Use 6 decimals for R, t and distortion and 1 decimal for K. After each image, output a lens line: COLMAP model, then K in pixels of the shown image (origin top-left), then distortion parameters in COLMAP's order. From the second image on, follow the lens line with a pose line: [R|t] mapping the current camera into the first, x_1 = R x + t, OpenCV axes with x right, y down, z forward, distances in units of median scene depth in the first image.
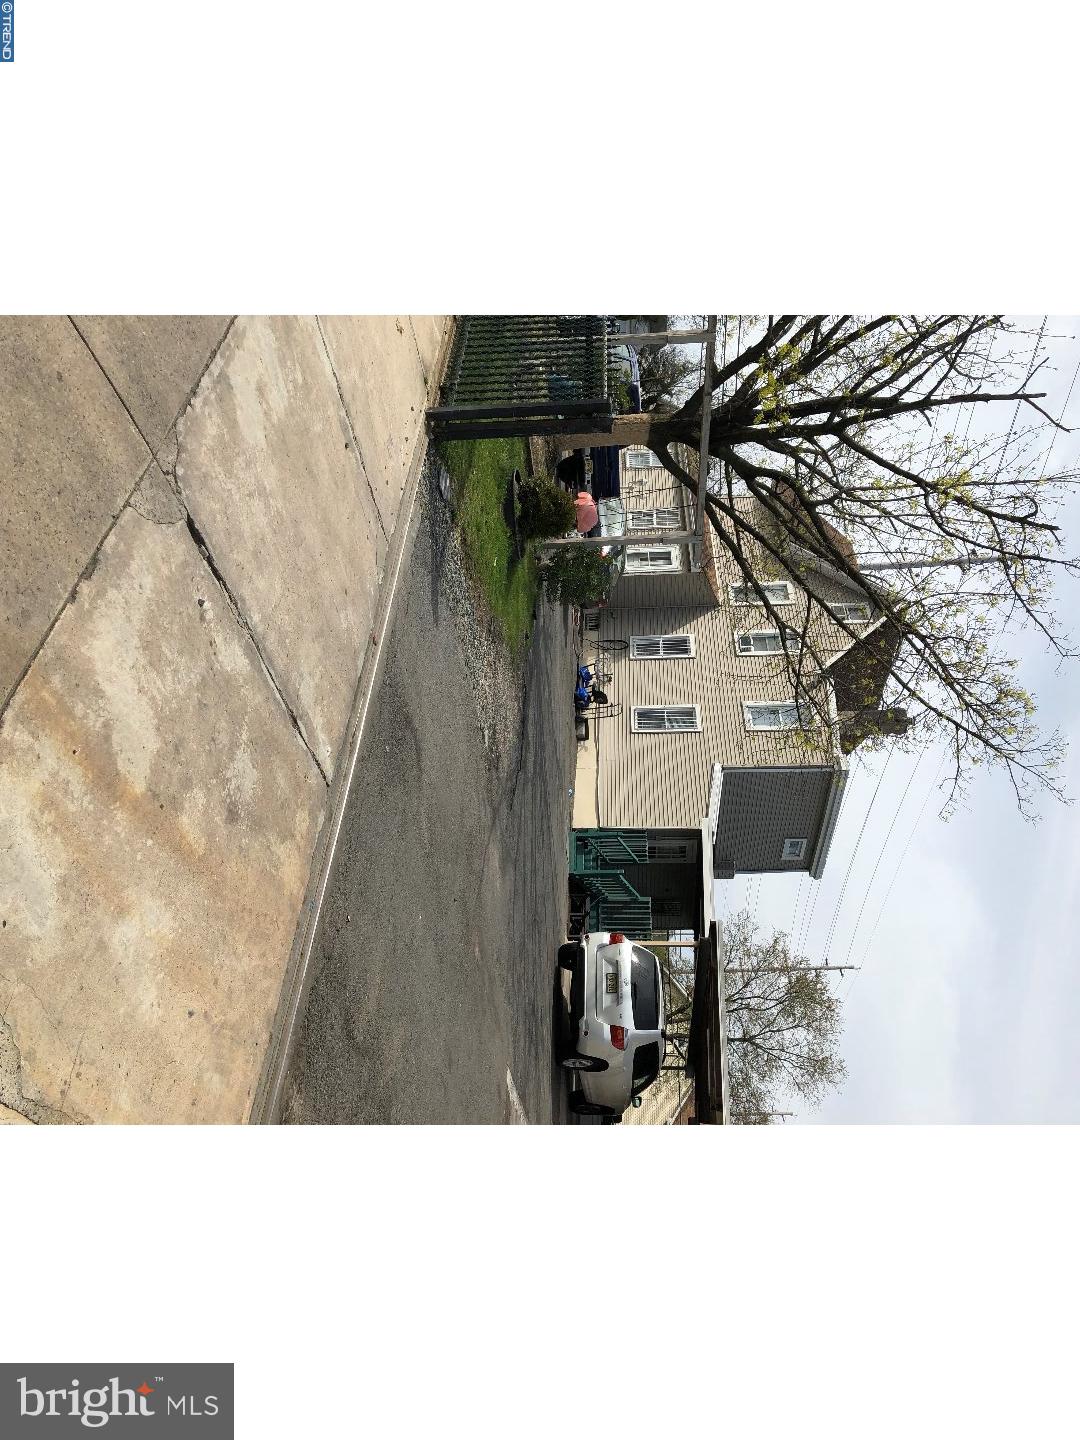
lens RADIAL K [[916.5, 0, 540.0], [0, 916.5, 720.0], [0, 0, 1]] dist [0.104254, -0.137696]
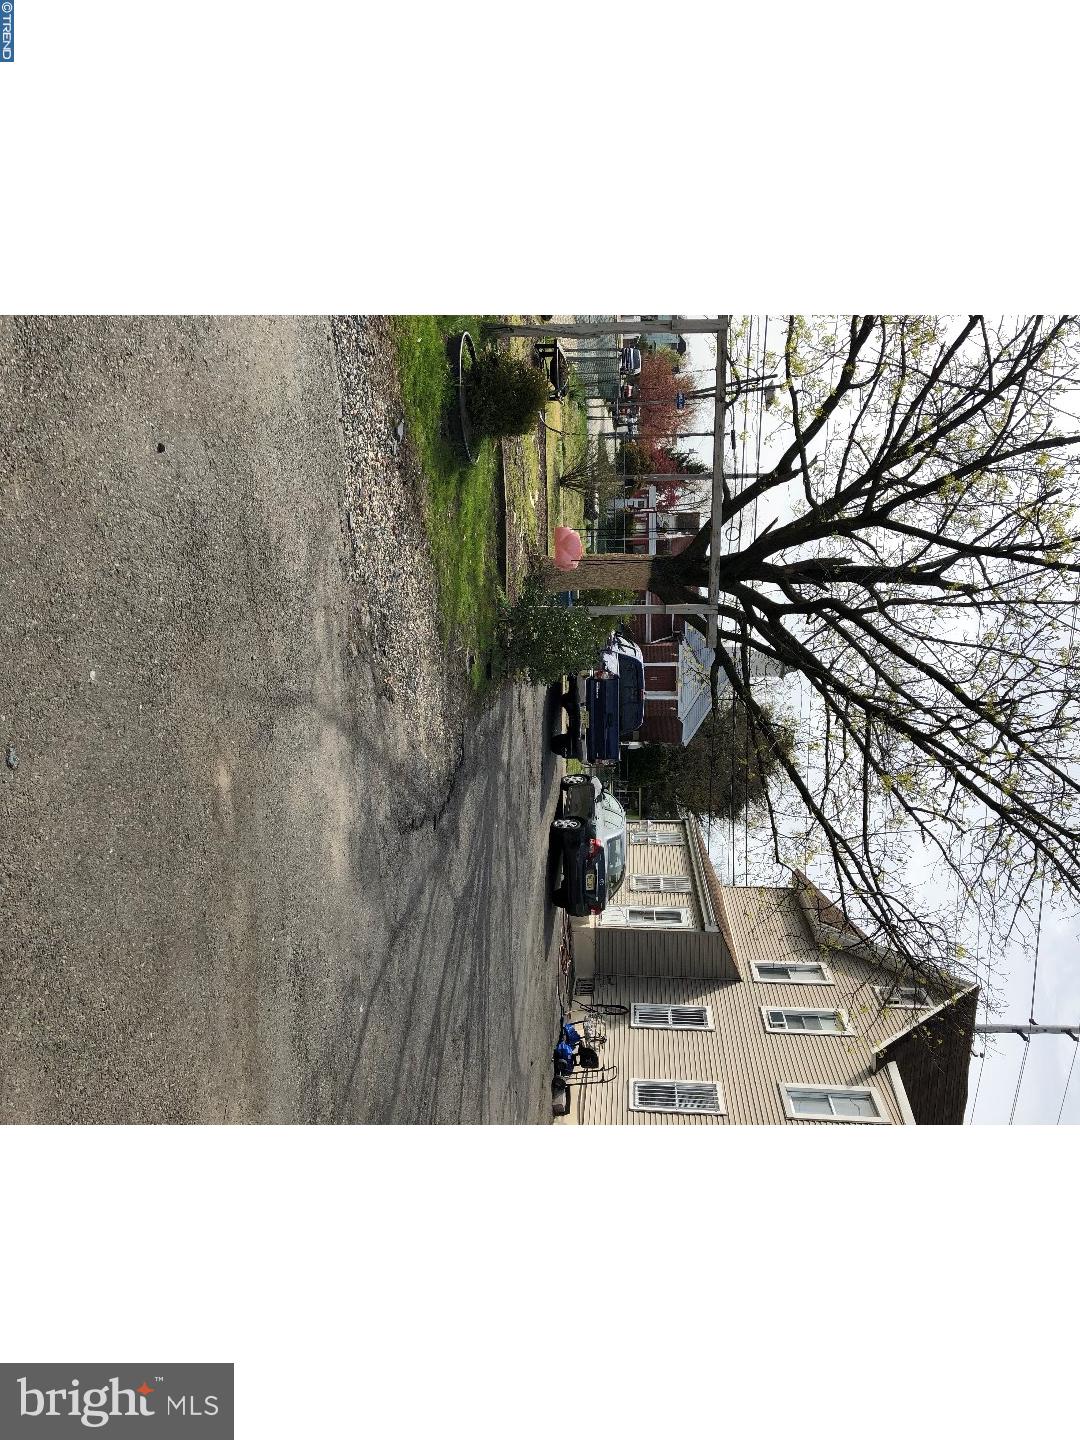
lens RADIAL K [[916.5, 0, 540.0], [0, 916.5, 720.0], [0, 0, 1]] dist [0.104254, -0.137696]
pose [[0.997256, 0.066387, -0.032746, 0.030290], [-0.073599, 0.841897, -0.534596, 0.142011], [-0.007922, 0.535540, 0.844473, 0.196548]]
